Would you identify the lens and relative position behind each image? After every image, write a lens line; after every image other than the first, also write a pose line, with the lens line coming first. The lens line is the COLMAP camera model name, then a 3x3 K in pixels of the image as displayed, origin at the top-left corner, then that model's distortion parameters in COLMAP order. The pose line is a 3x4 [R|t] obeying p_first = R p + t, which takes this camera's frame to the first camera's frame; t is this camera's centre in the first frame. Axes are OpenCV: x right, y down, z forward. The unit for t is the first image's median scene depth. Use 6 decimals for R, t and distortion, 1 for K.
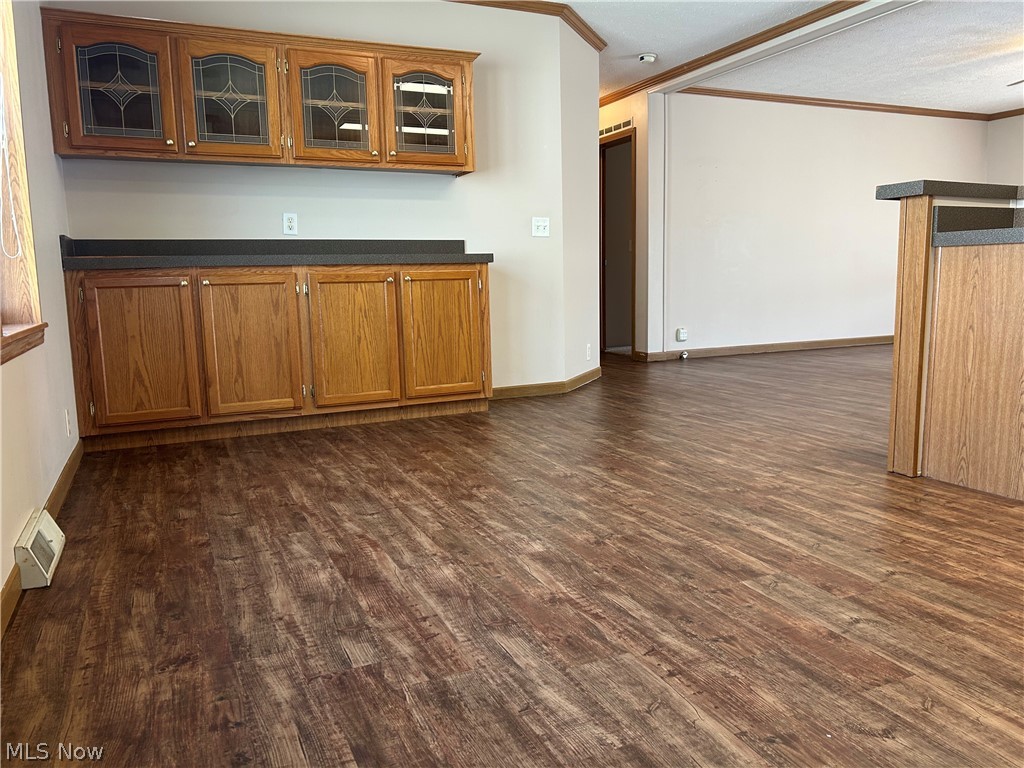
lens RADIAL K [[772.5, 0, 517.2], [0, 772.5, 374.9], [0, 0, 1]] dist [0.059427, -0.069494]
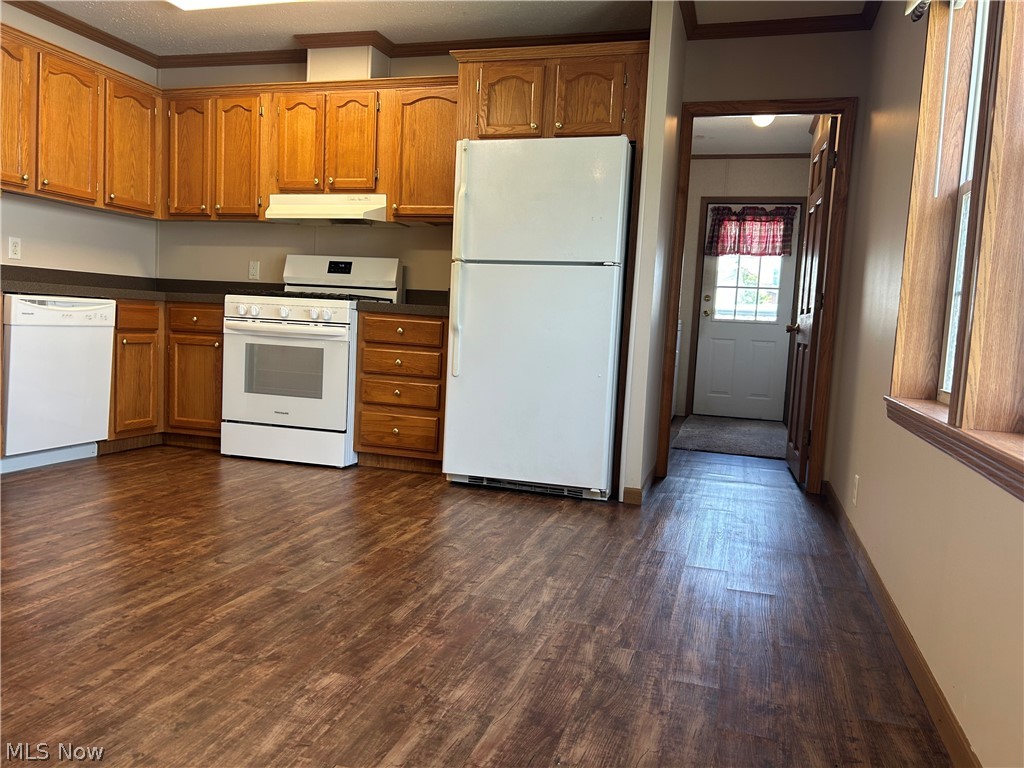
lens RADIAL K [[772.5, 0, 518.3], [0, 772.5, 385.3], [0, 0, 1]] dist [0.059427, -0.069494]
pose [[-0.753323, -0.075563, 0.653296, -0.512770], [0.044959, 0.985136, 0.165787, -0.162203], [-0.656113, 0.154263, -0.738728, 1.182814]]
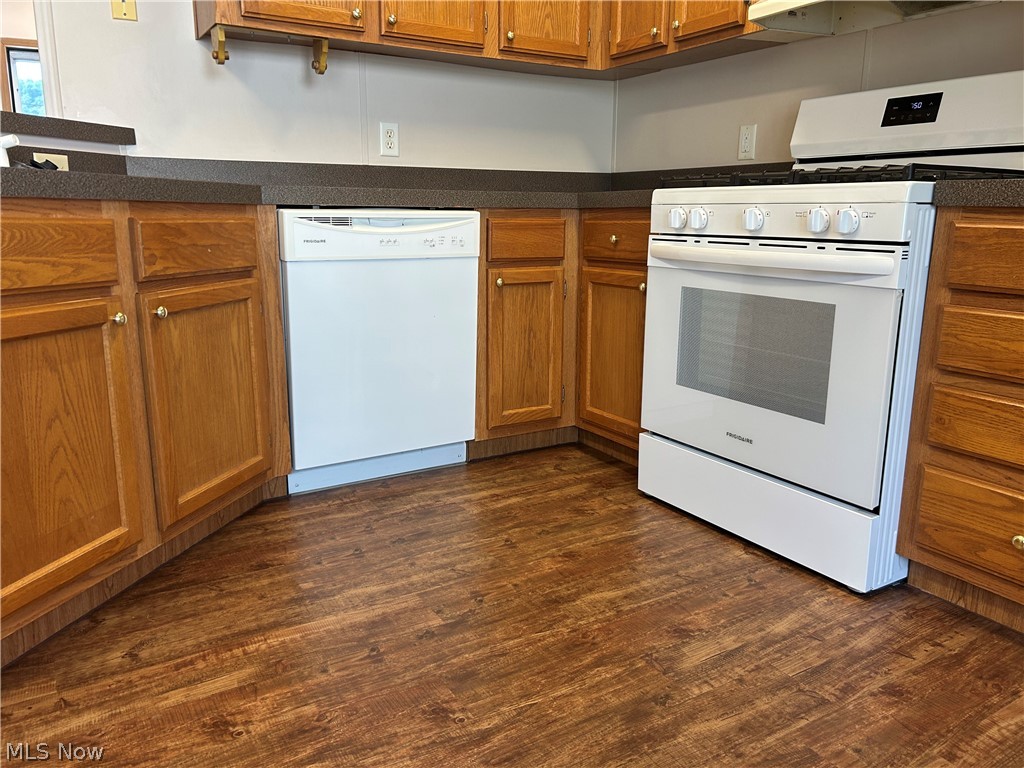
lens RADIAL K [[772.5, 0, 519.1], [0, 772.5, 374.1], [0, 0, 1]] dist [0.059427, -0.069494]
pose [[-0.120146, -0.191651, 0.974082, 0.190025], [0.122782, 0.970787, 0.206147, -0.104723], [-0.985134, 0.144368, -0.093105, 0.609427]]
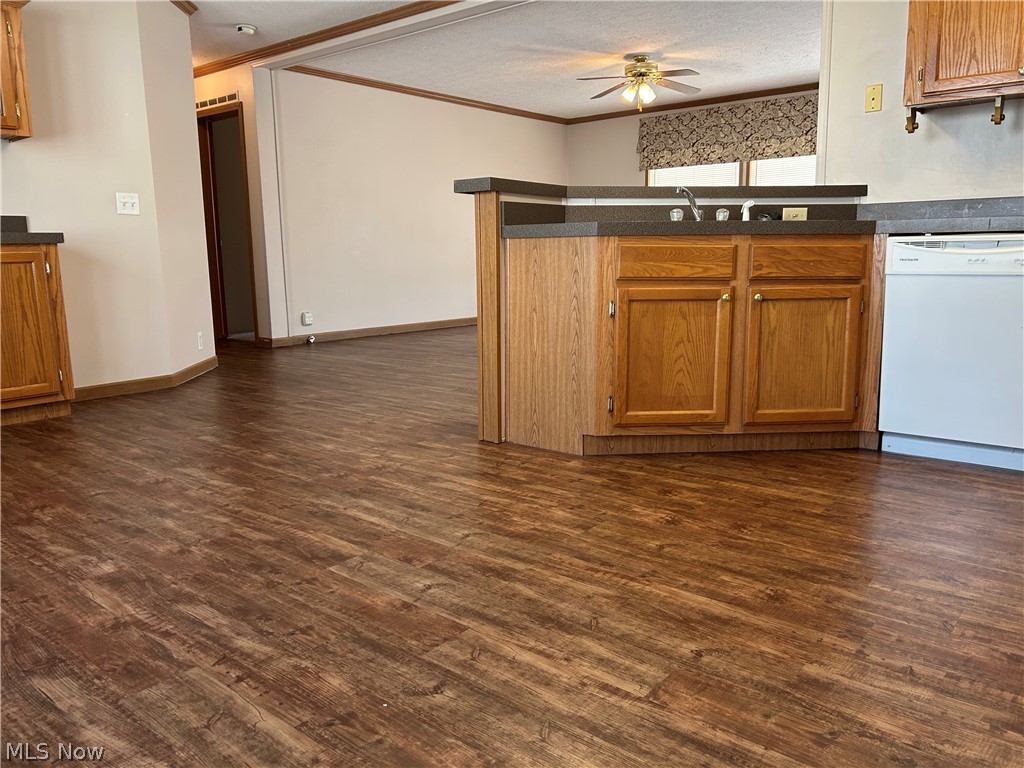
lens RADIAL K [[772.5, 0, 515.5], [0, 772.5, 372.3], [0, 0, 1]] dist [0.059427, -0.069494]
pose [[0.901376, -0.060402, 0.428804, 0.065111], [0.051363, 0.998147, 0.032632, -0.007004], [-0.429981, -0.007389, 0.902808, -0.013232]]
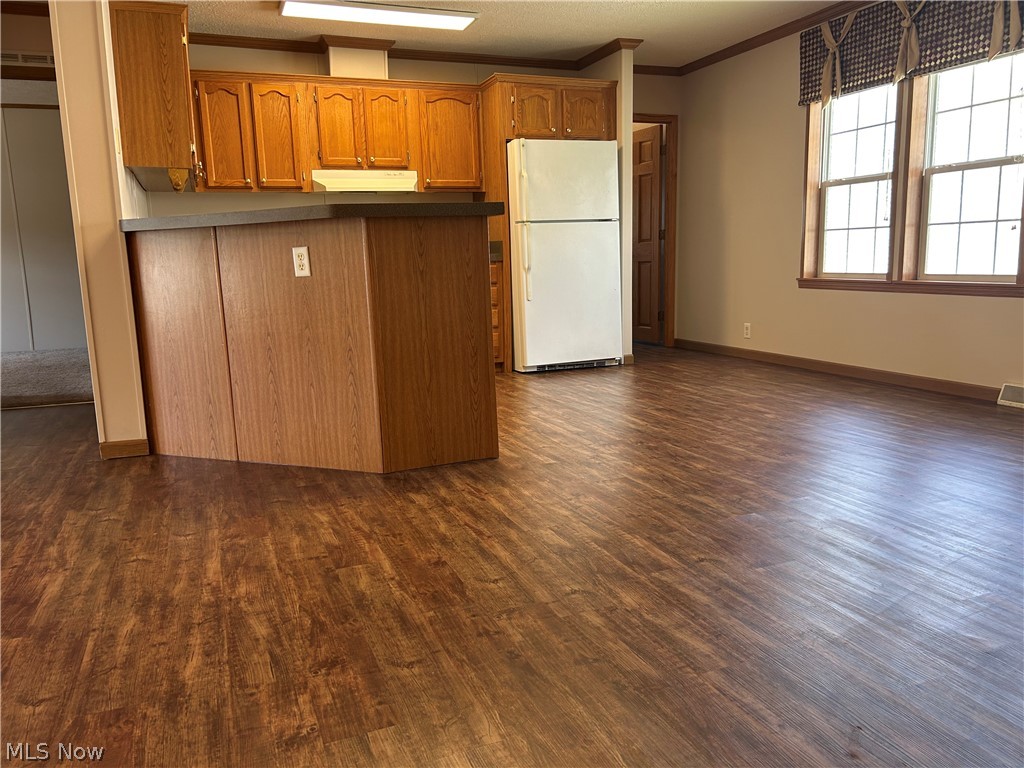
lens RADIAL K [[772.5, 0, 515.5], [0, 772.5, 380.8], [0, 0, 1]] dist [0.059427, -0.069494]
pose [[-0.998116, 0.036779, 0.049099, 0.442488], [0.049190, 0.958064, 0.282299, -0.336990], [-0.036658, 0.284183, -0.958069, 2.305497]]
